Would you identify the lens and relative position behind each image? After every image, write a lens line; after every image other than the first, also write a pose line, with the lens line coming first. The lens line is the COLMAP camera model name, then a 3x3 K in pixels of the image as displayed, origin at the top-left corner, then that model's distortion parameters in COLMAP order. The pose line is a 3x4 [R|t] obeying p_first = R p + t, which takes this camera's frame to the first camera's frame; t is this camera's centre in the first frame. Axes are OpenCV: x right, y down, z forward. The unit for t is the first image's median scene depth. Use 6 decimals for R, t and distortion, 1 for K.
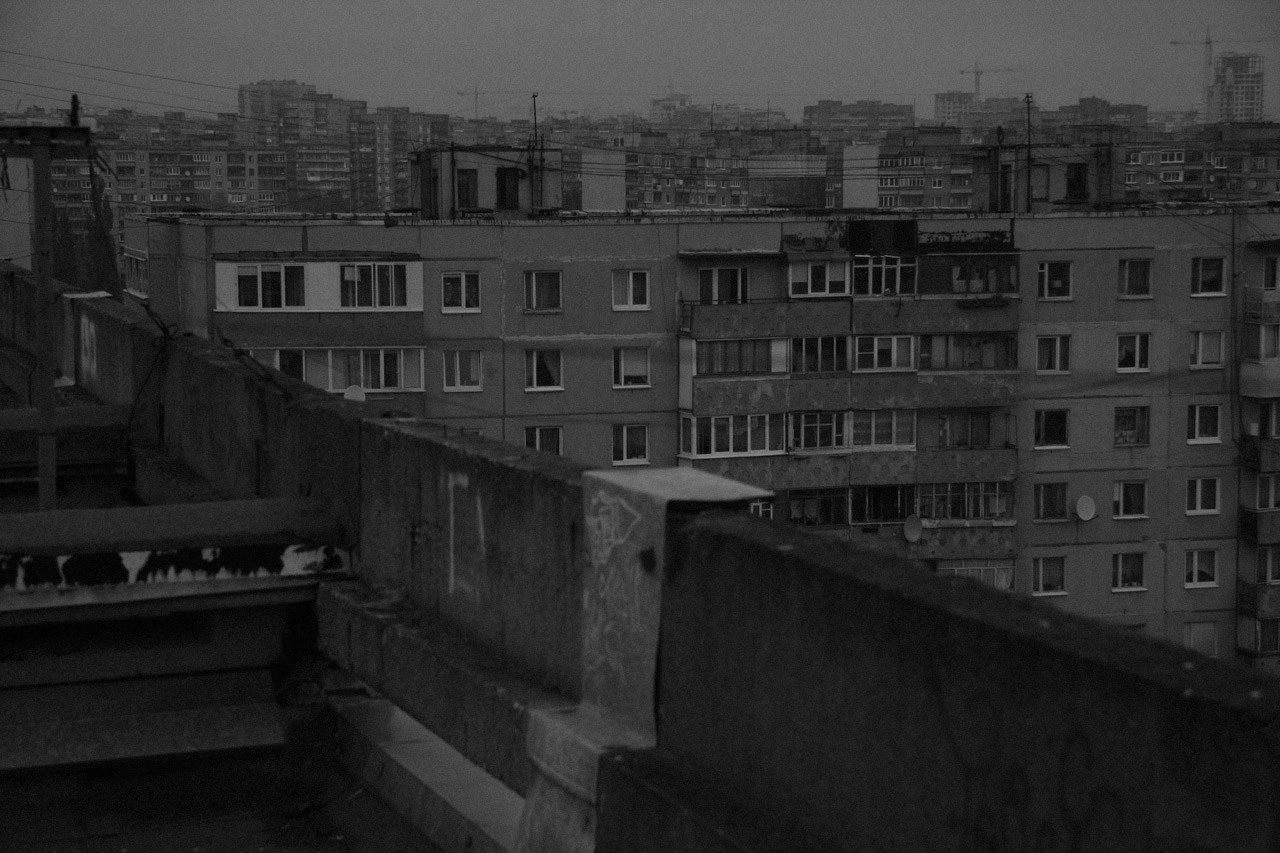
lens RADIAL K [[2815.6, 0, 640.0], [0, 2815.6, 426.5], [0, 0, 1]] dist [0.436738, 0.054814]
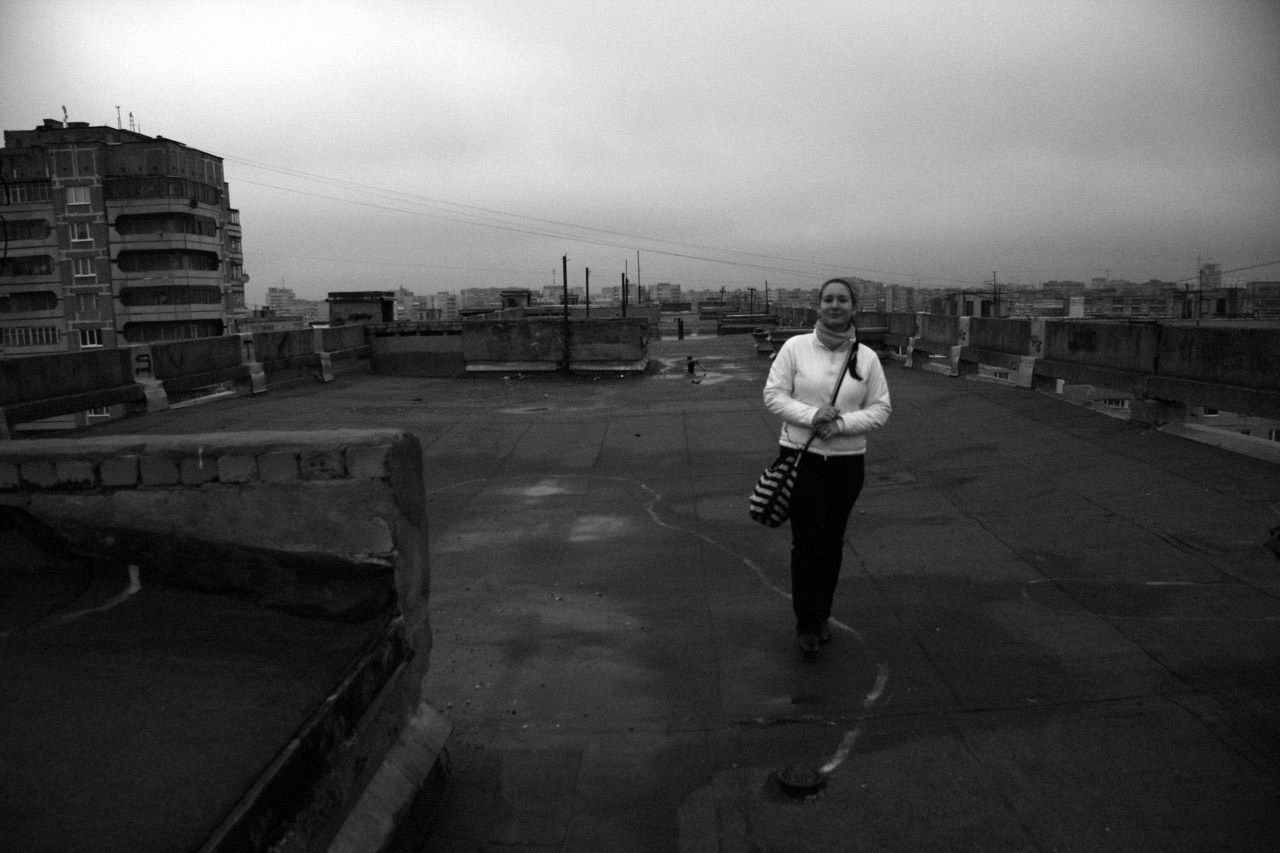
lens RADIAL K [[988.6, 0, 638.8], [0, 988.6, 451.8], [0, 0, 1]] dist [-0.174551, 0.147593]
pose [[0.945046, 0.028575, -0.325686, -0.054367], [-0.010672, 0.998339, 0.056624, -0.002236], [0.326763, -0.050037, 0.943781, 0.079195]]
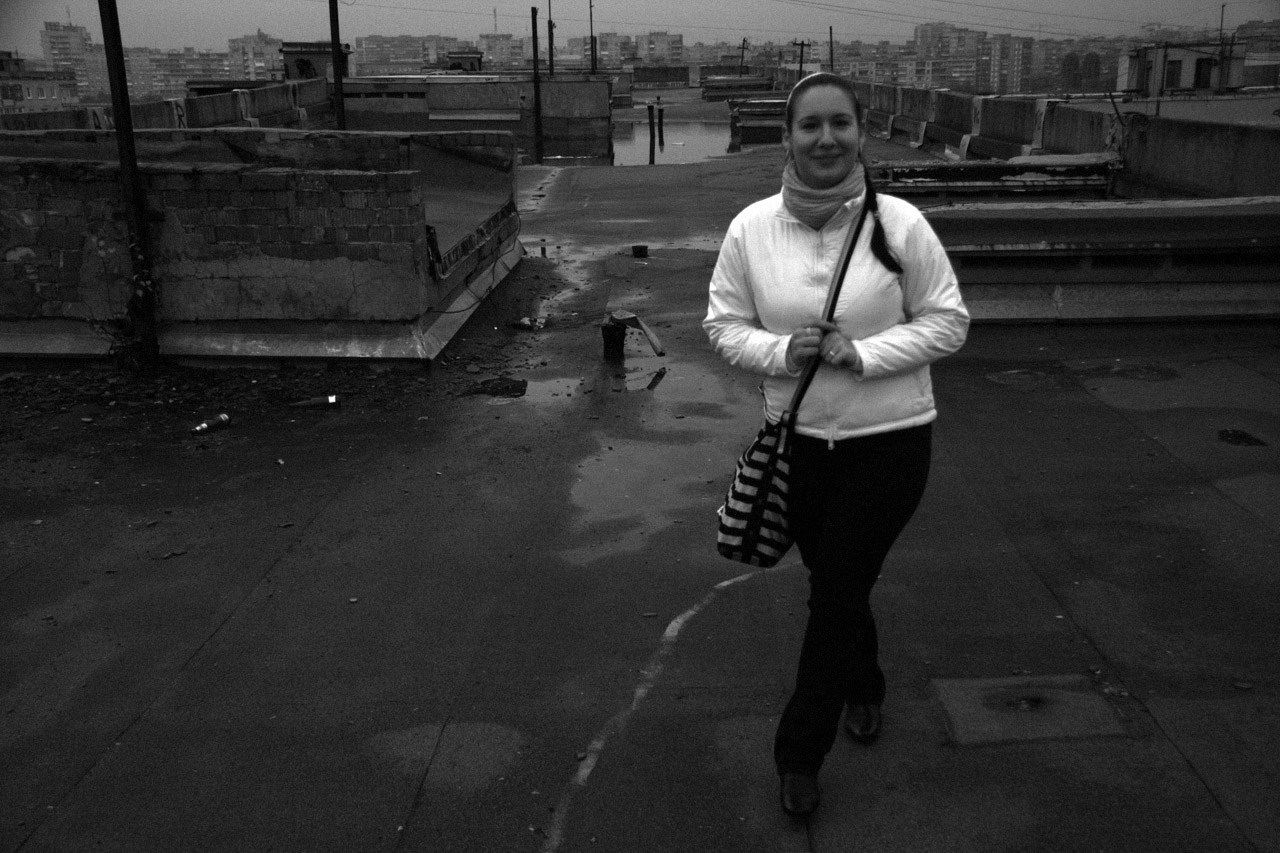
lens RADIAL K [[1402.8, 0, 649.6], [0, 1402.8, 455.9], [0, 0, 1]] dist [-0.046951, 0.330425]
pose [[0.950965, 0.071699, -0.300874, -0.084087], [-0.017353, 0.983597, 0.179545, -0.016029], [0.308812, -0.165519, 0.936610, 0.198774]]
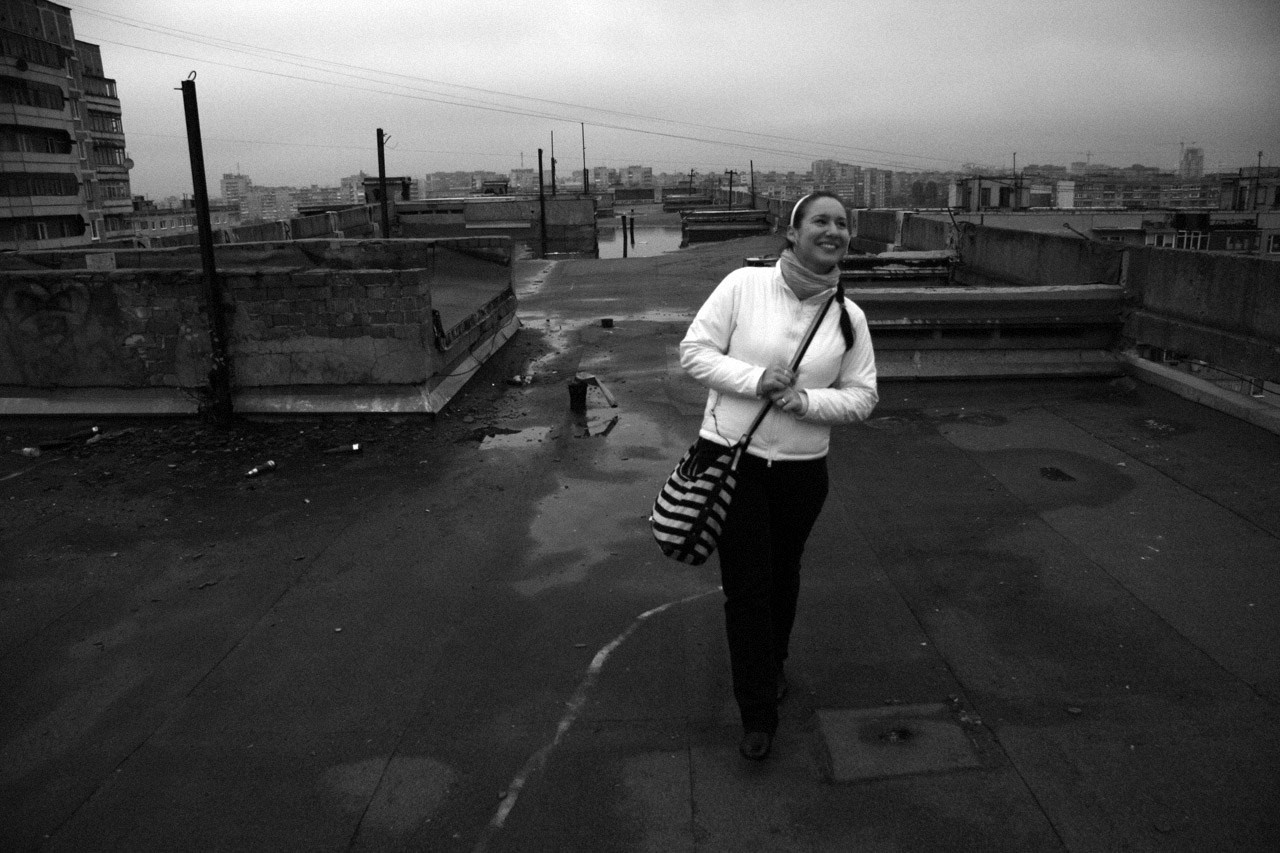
lens RADIAL K [[988.6, 0, 638.8], [0, 988.6, 451.8], [0, 0, 1]] dist [-0.174551, 0.147593]
pose [[0.953637, 0.058031, -0.295312, -0.084549], [-0.007029, 0.985261, 0.170911, -0.016501], [0.300877, -0.160911, 0.939990, 0.206369]]
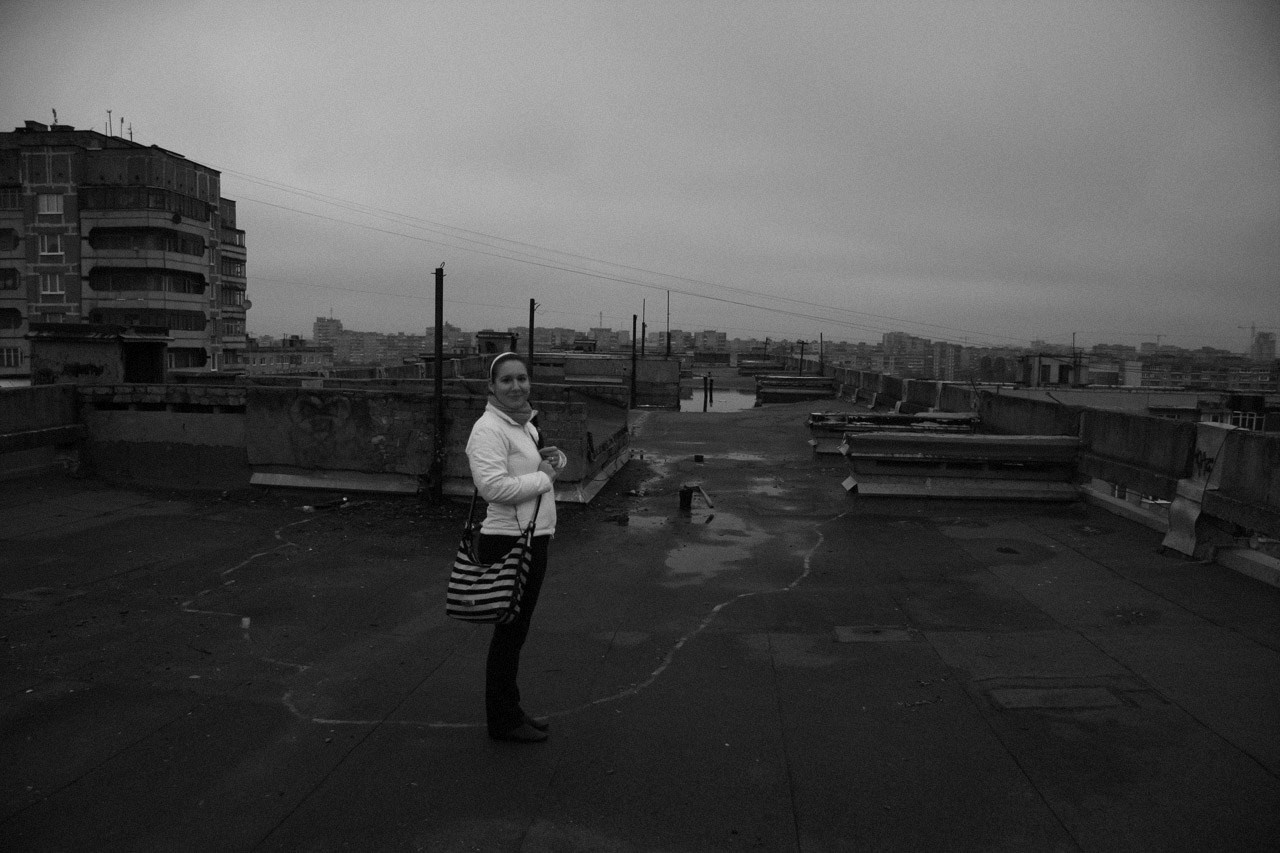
lens RADIAL K [[983.2, 0, 640.3], [0, 983.2, 451.0], [0, 0, 1]] dist [-0.171029, 0.136462]
pose [[0.929226, 0.057906, -0.364947, -0.078147], [-0.057241, 0.998280, 0.012650, -0.014074], [0.365052, 0.009136, 0.930942, 0.177866]]
